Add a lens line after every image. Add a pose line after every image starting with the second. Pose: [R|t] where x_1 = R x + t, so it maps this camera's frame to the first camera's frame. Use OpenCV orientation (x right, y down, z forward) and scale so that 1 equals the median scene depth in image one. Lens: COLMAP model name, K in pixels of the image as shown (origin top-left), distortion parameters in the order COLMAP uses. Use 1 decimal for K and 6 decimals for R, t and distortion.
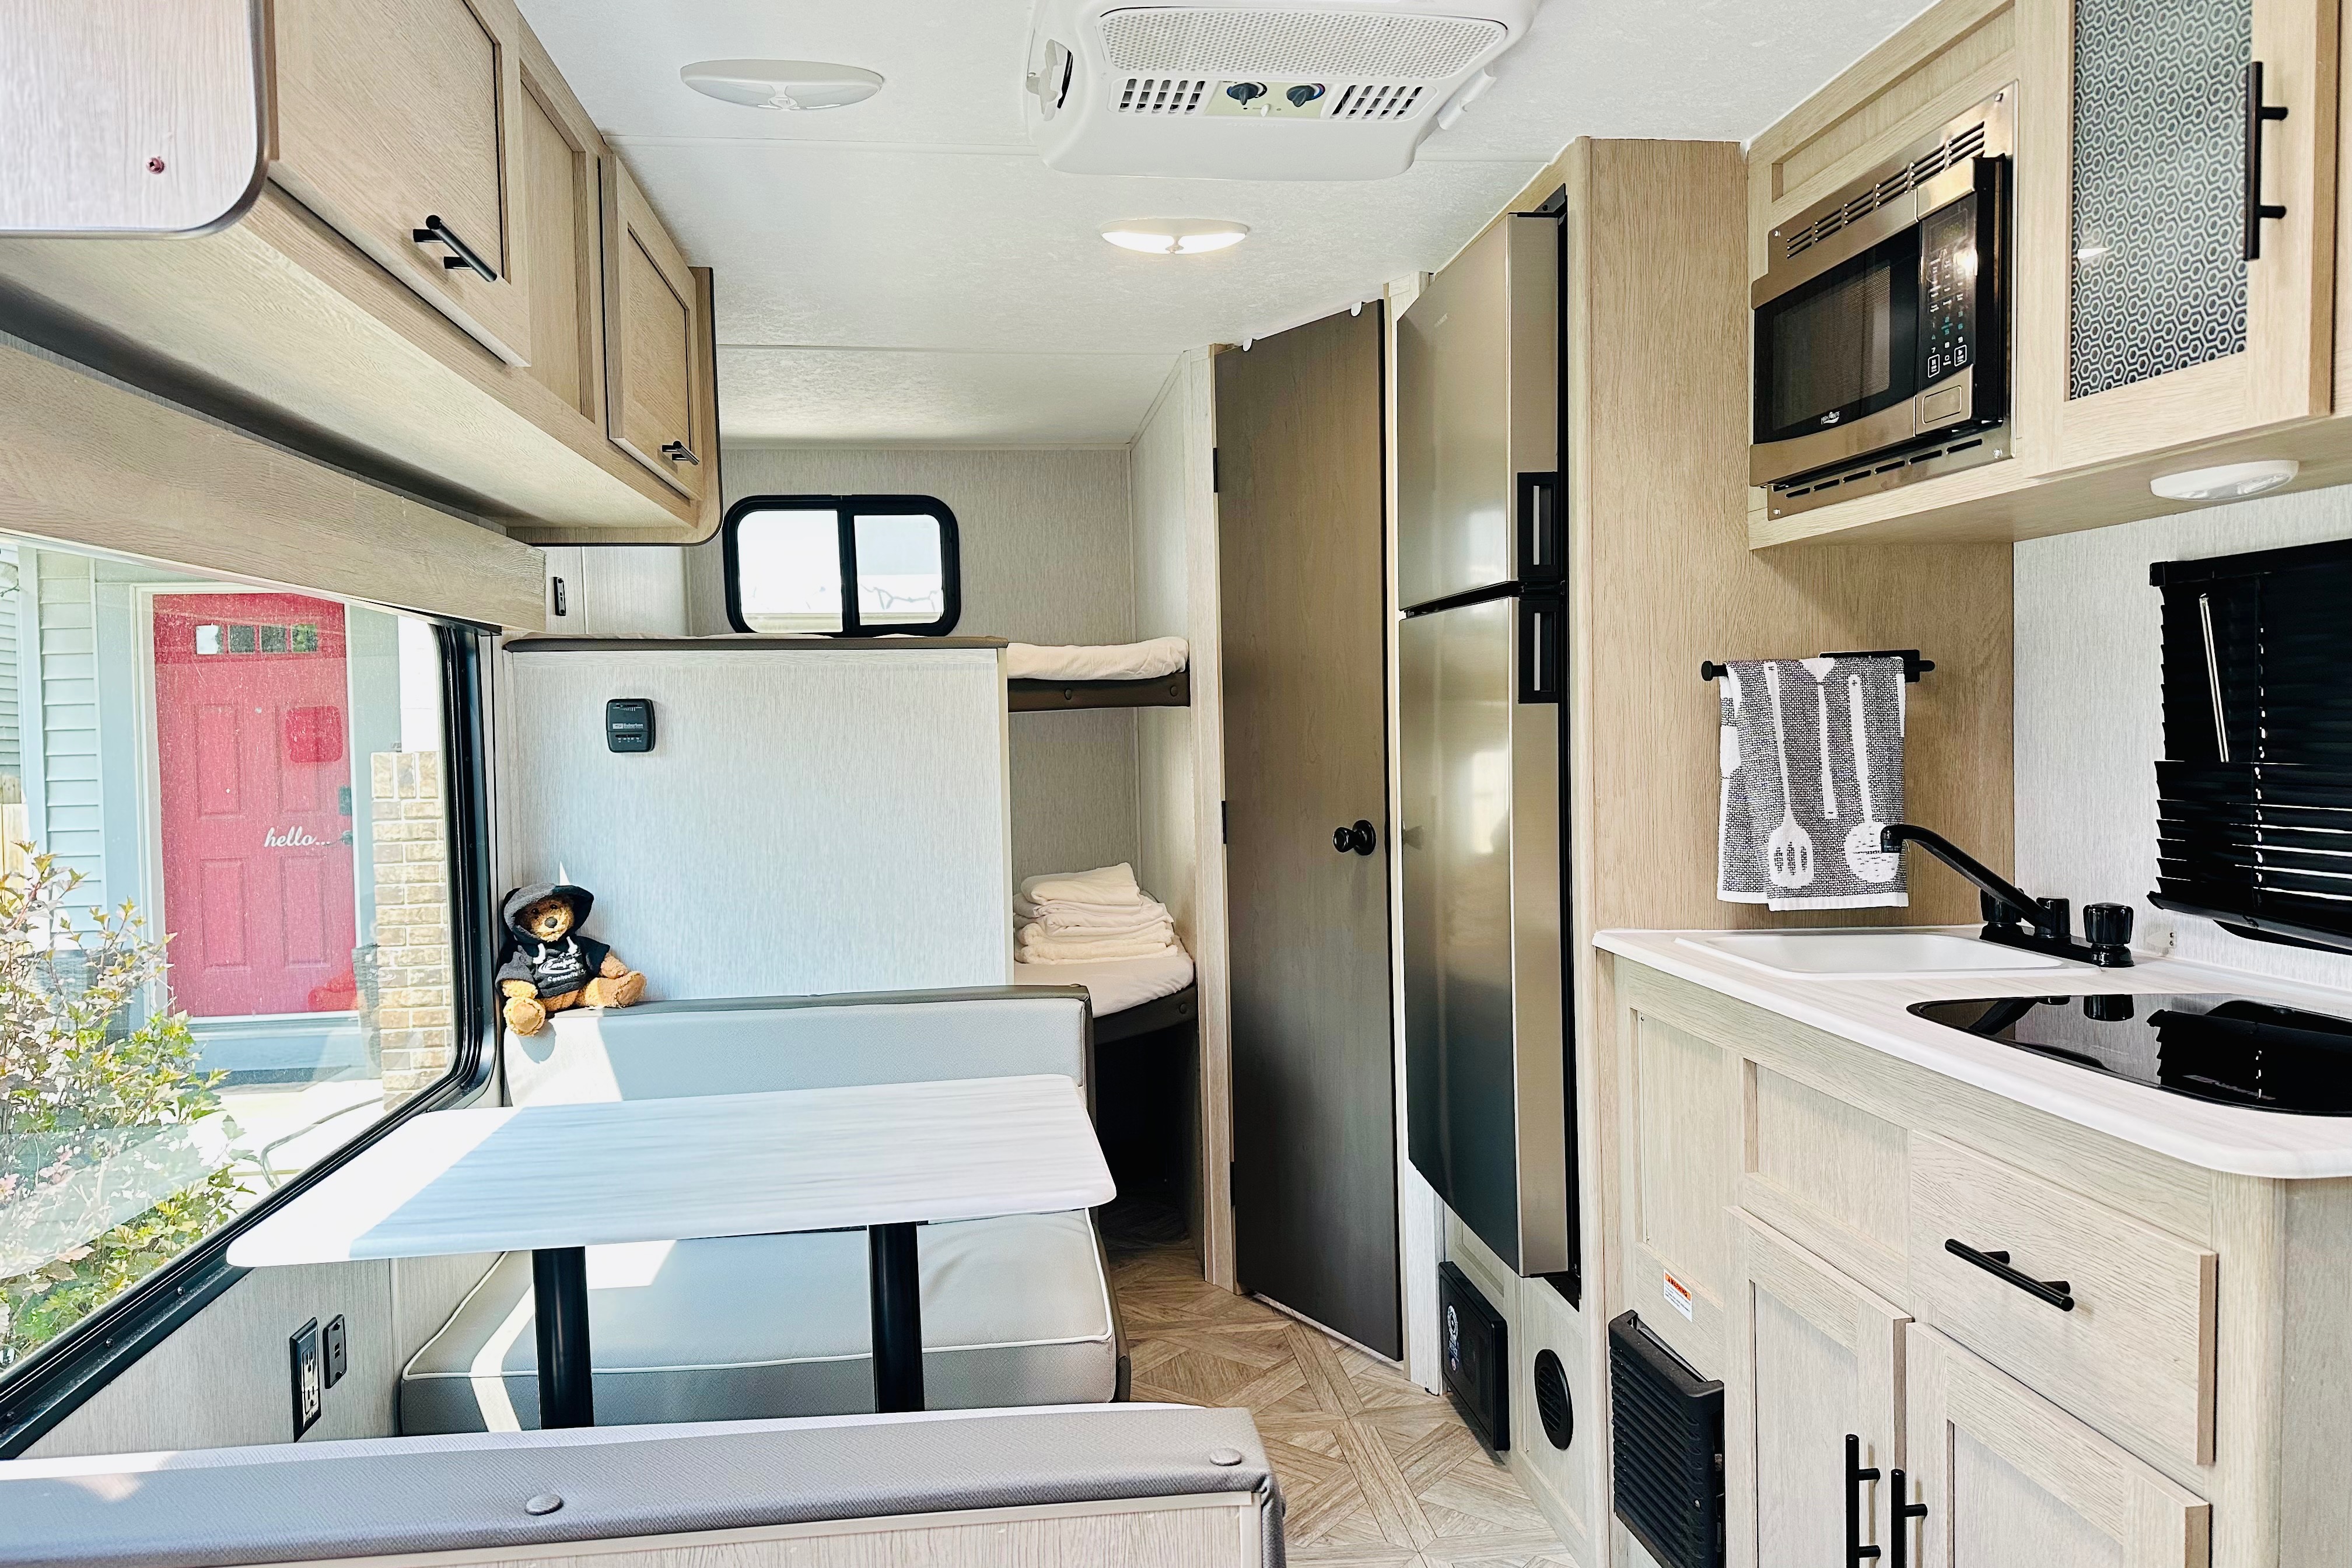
lens RADIAL K [[1628.3, 0, 1169.1], [0, 1628.3, 778.5], [0, 0, 1]] dist [0.090286, -0.108134]
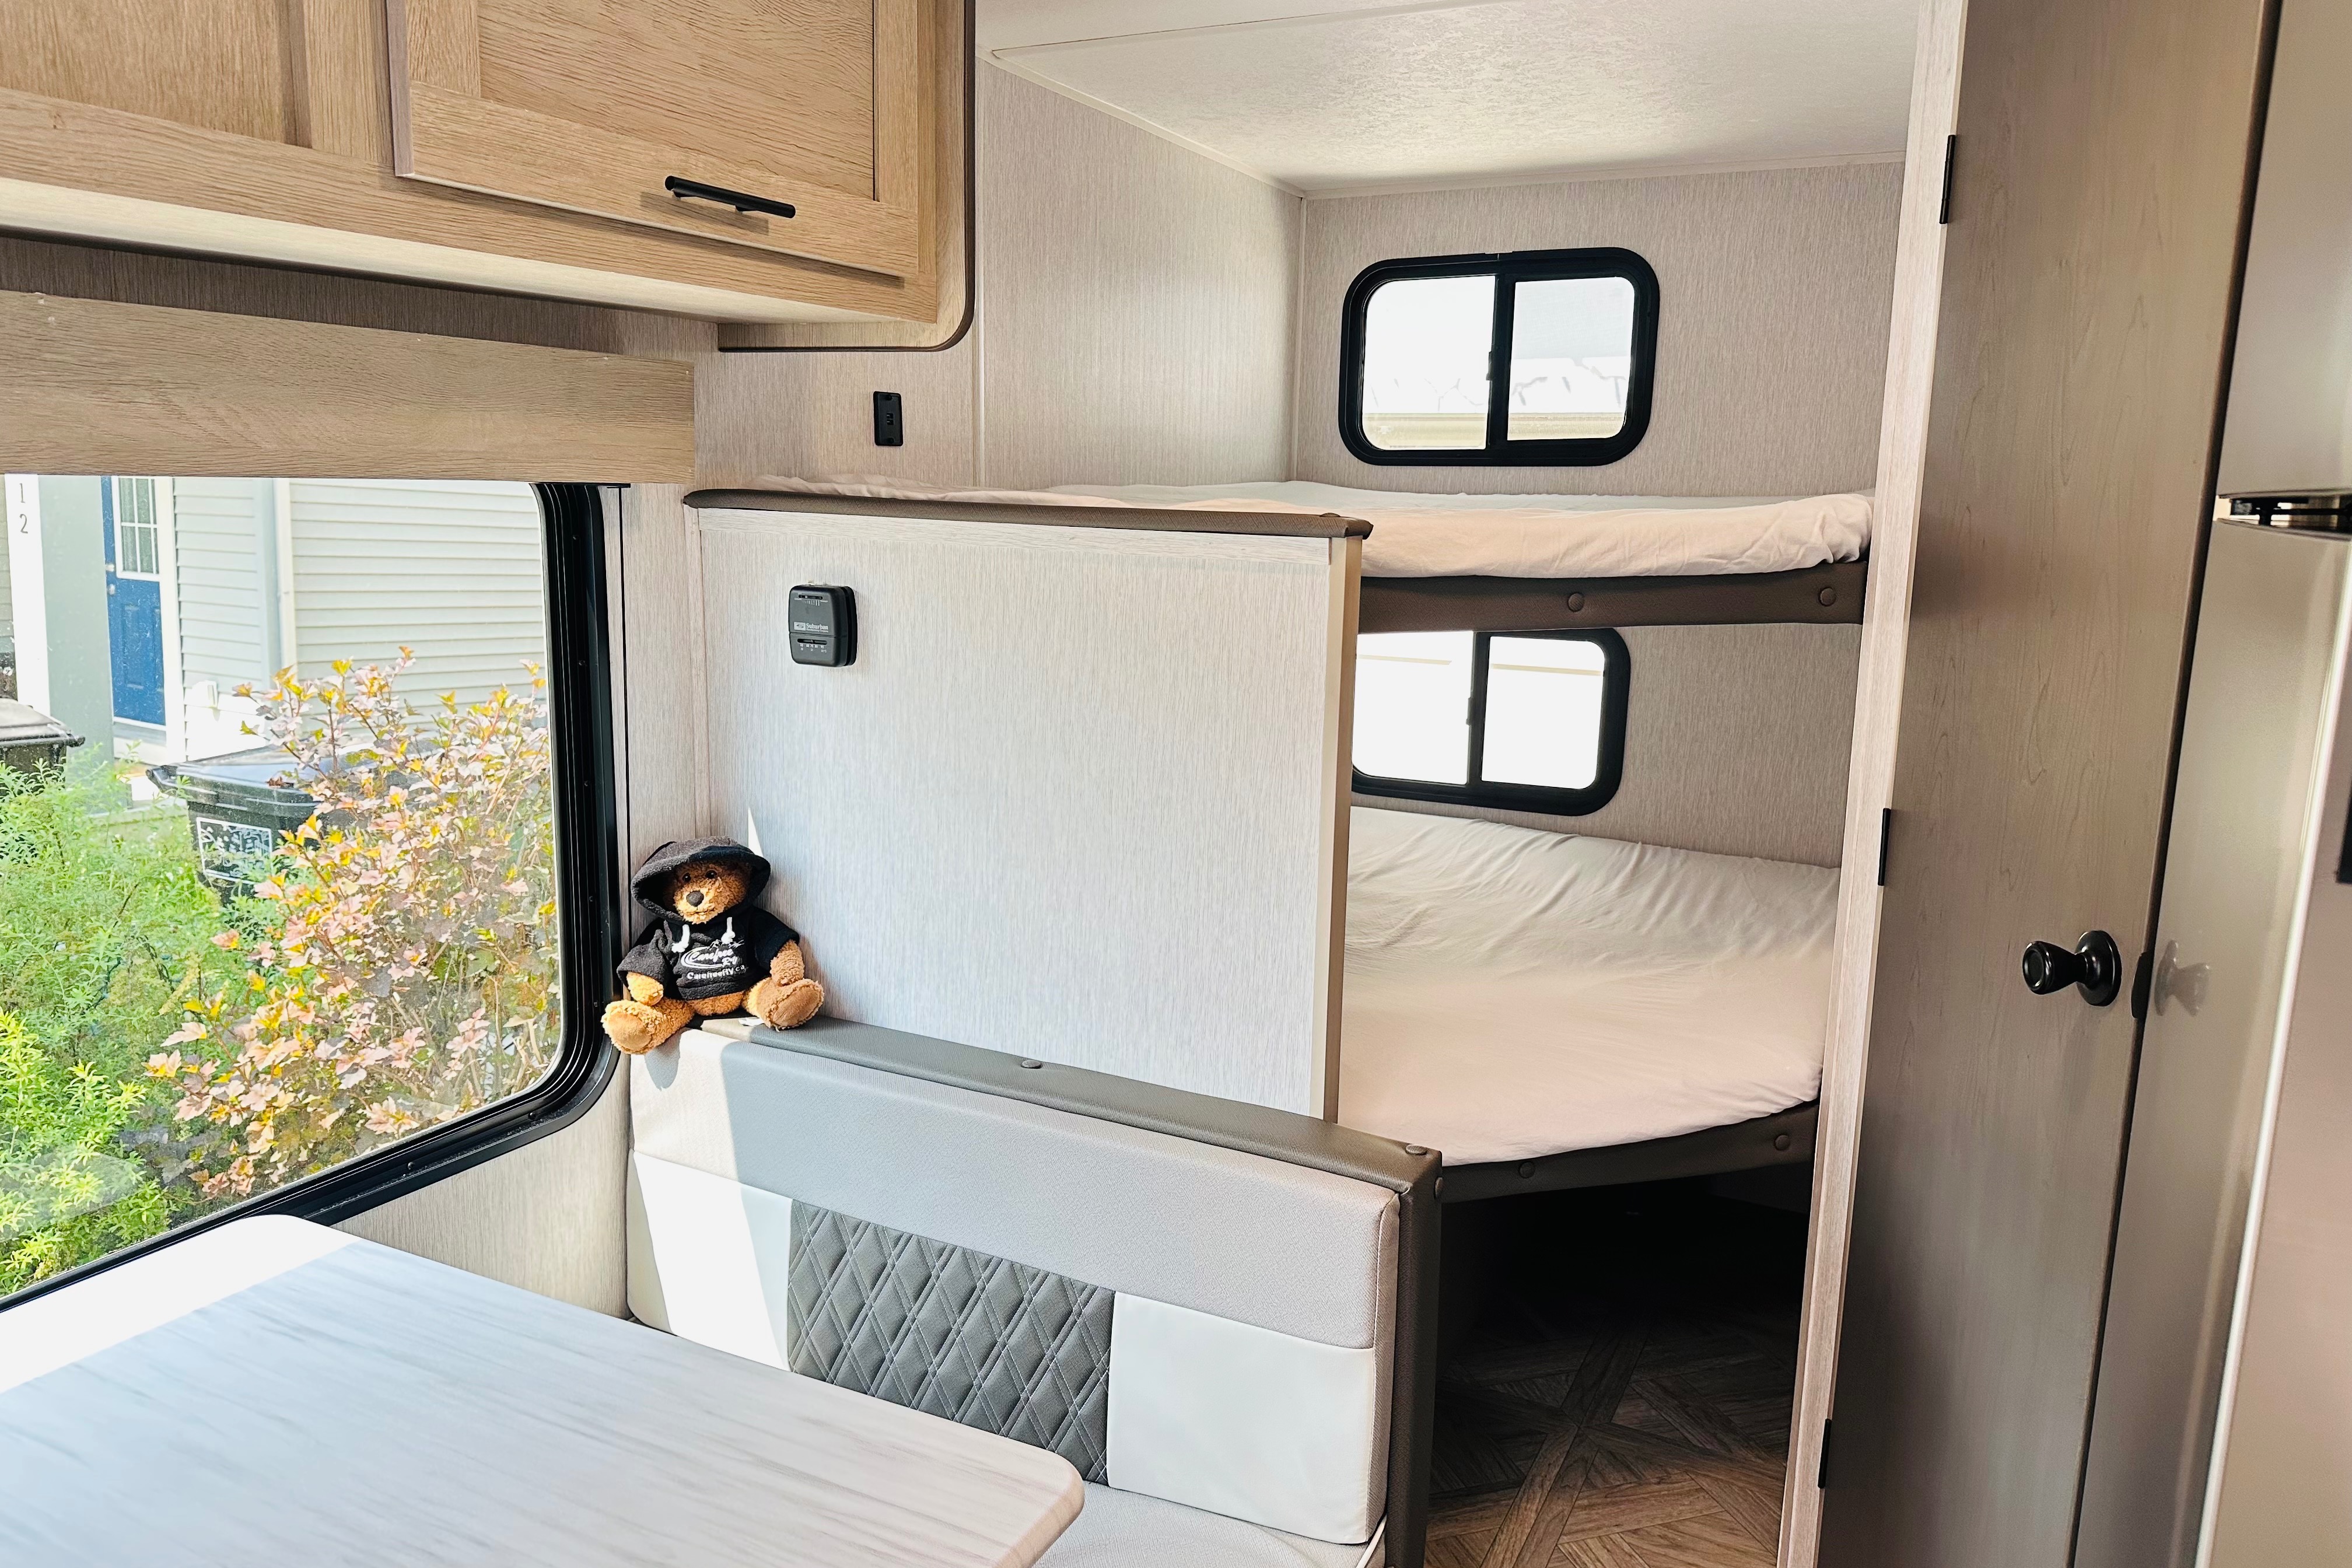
lens RADIAL K [[1628.3, 0, 1169.1], [0, 1628.3, 778.5], [0, 0, 1]] dist [0.090286, -0.108134]
pose [[0.832123, 0.138321, -0.537065, 0.187865], [-0.063251, 0.985749, 0.155879, -0.097011], [0.550973, -0.095741, 0.829013, 0.589297]]
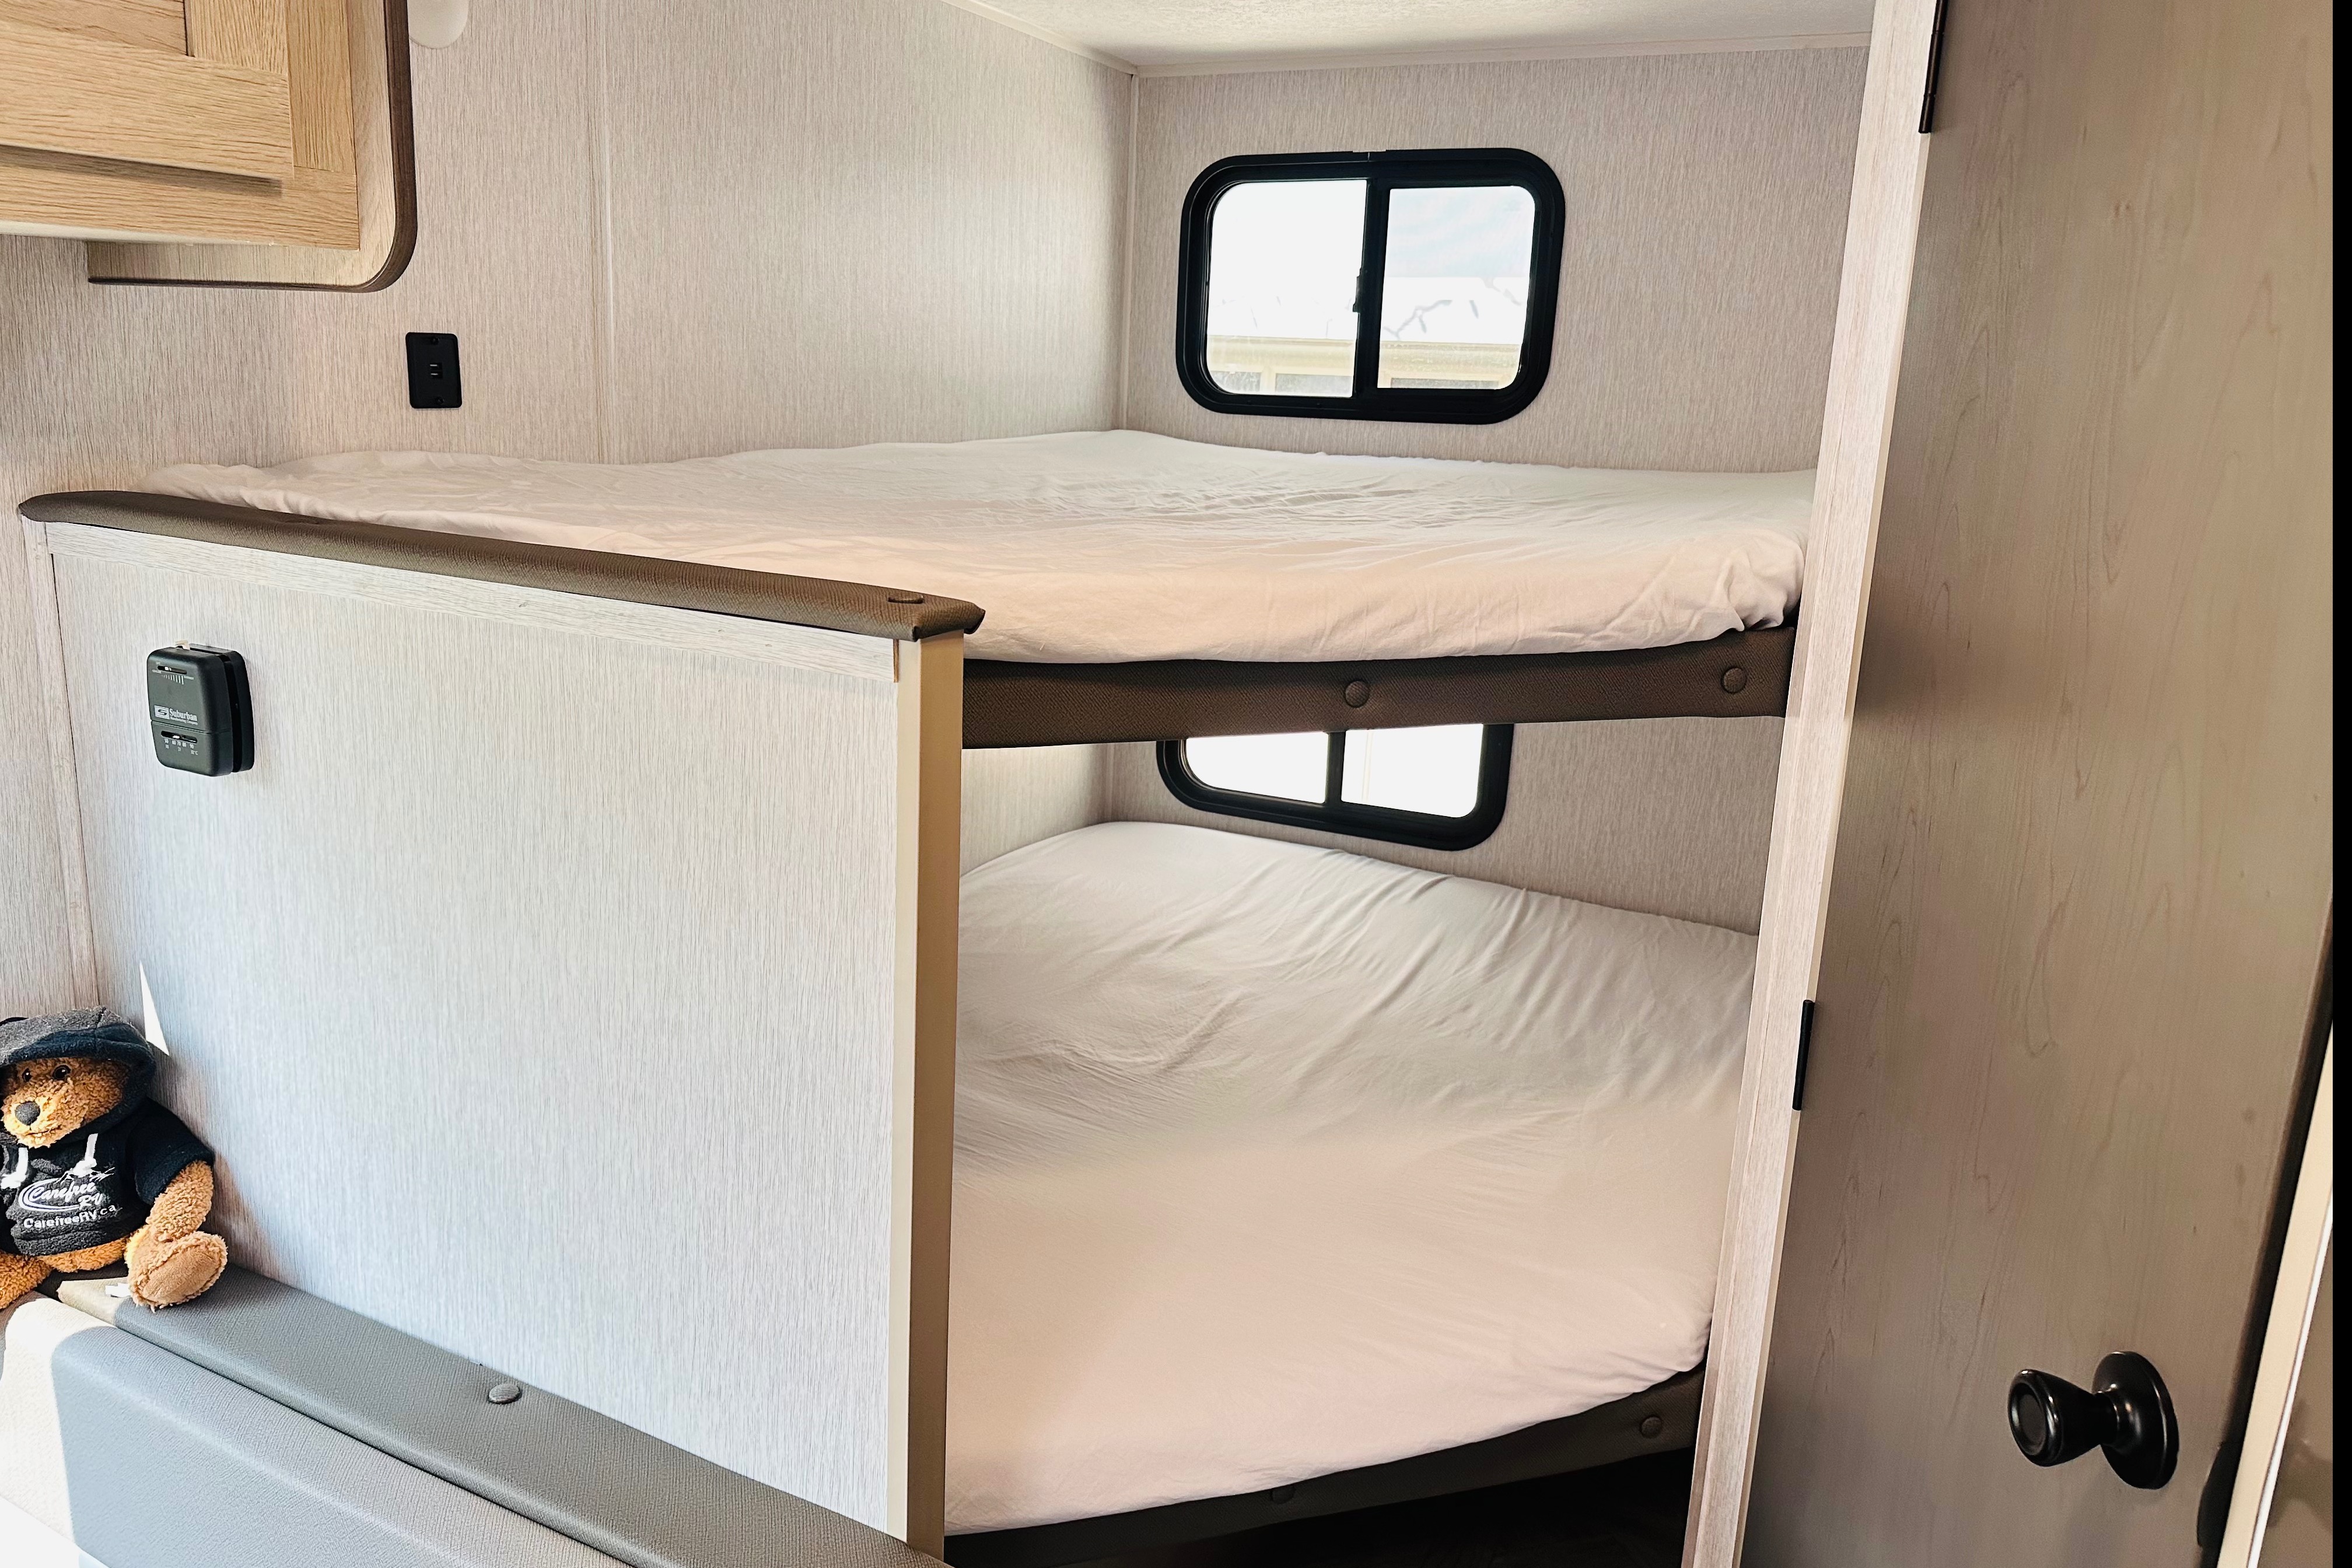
lens RADIAL K [[1632.3, 0, 1146.3], [0, 1632.3, 748.6], [0, 0, 1]] dist [0.078728, -0.113636]
pose [[0.835157, 0.178061, -0.520391, 0.135632], [-0.083293, 0.976179, 0.200343, -0.152267], [0.543668, -0.123974, 0.830094, 0.882866]]
